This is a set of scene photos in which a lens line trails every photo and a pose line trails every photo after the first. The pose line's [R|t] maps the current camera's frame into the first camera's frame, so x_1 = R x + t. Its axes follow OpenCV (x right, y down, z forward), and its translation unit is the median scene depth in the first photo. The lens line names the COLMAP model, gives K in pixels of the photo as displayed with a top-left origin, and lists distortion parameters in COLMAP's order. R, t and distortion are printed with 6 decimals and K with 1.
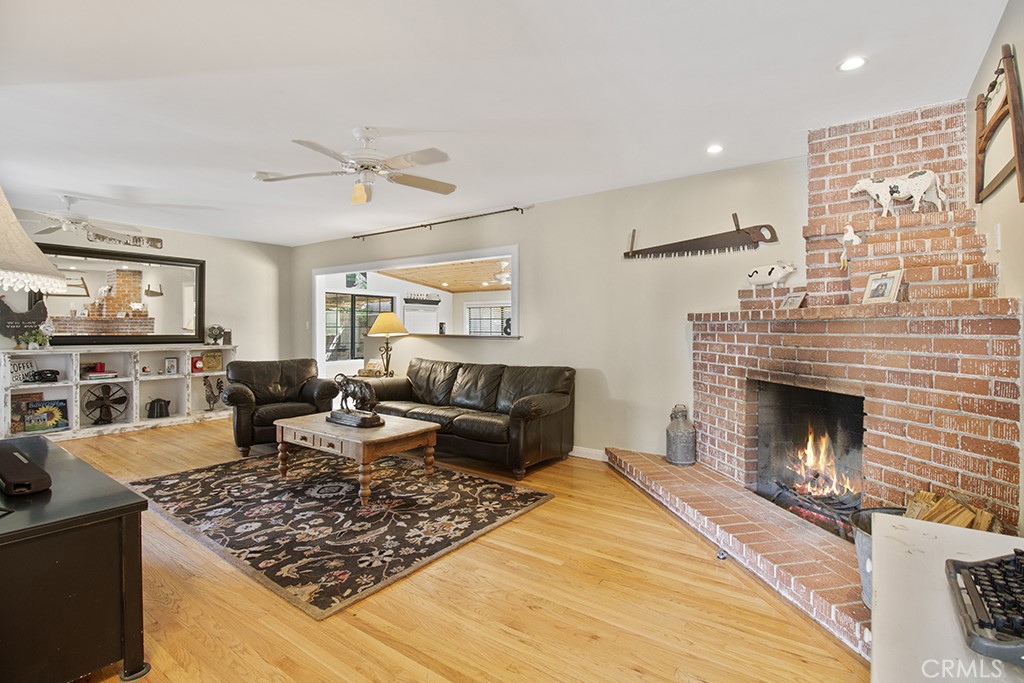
lens RADIAL K [[476.3, 0, 508.8], [0, 476.3, 333.7], [0, 0, 1]] dist [-0.014080, -0.002844]
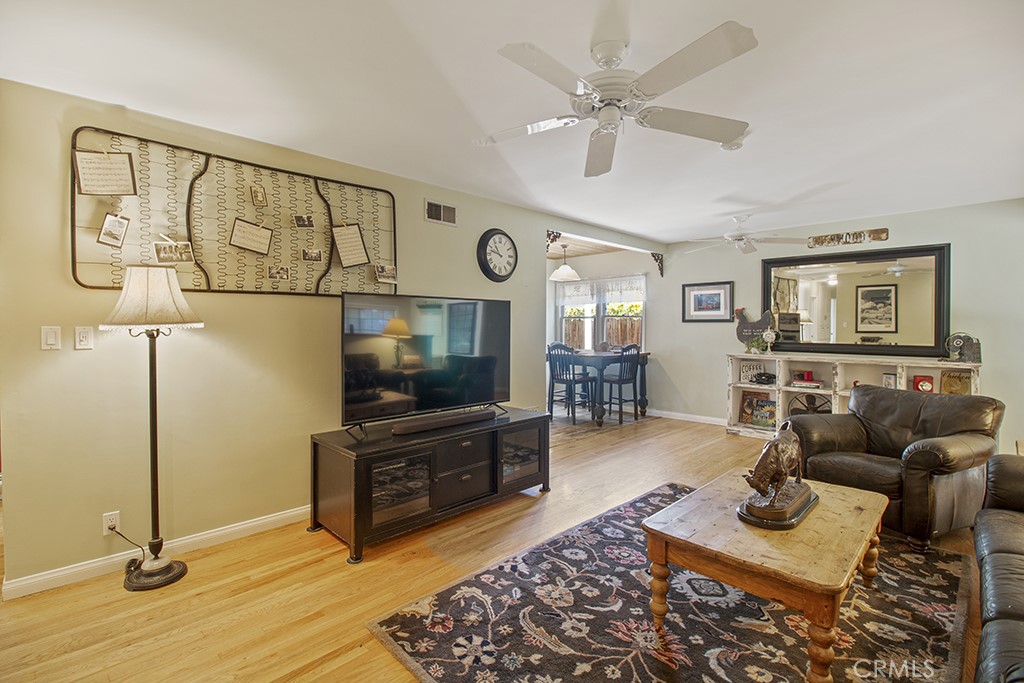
lens RADIAL K [[476.3, 0, 507.1], [0, 476.3, 334.6], [0, 0, 1]] dist [-0.014080, -0.002844]
pose [[-0.175205, 0.011637, -0.984463, 0.375391], [-0.013518, 0.999807, 0.014224, -0.035010], [0.984439, 0.015800, -0.175014, 0.980042]]
